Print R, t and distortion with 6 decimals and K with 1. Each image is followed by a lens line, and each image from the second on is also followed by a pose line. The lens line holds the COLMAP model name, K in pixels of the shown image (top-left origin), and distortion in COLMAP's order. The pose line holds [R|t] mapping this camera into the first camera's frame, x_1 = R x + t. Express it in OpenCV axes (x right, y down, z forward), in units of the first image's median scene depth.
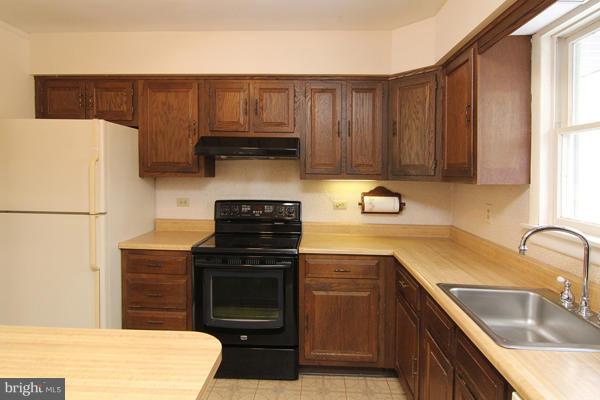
lens RADIAL K [[339.9, 0, 301.5], [0, 339.9, 200.7], [0, 0, 1]] dist [-0.036580, -0.004789]
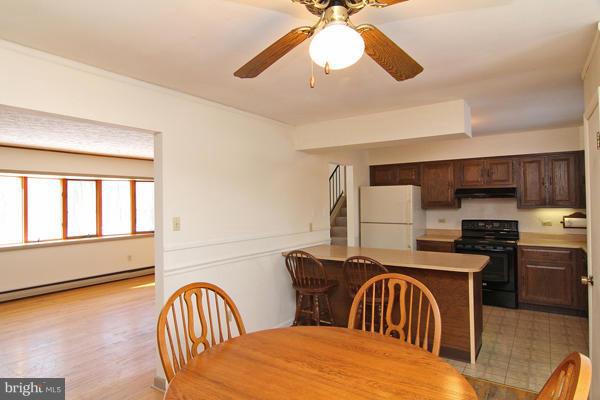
lens RADIAL K [[294.3, 0, 277.7], [0, 294.3, 207.8], [0, 0, 1]] dist [-0.003538, -0.001370]
pose [[0.776586, -0.015309, -0.629825, -0.010887], [-0.026011, 0.998073, -0.056332, 0.060950], [0.629474, 0.060129, 0.774691, -1.142447]]
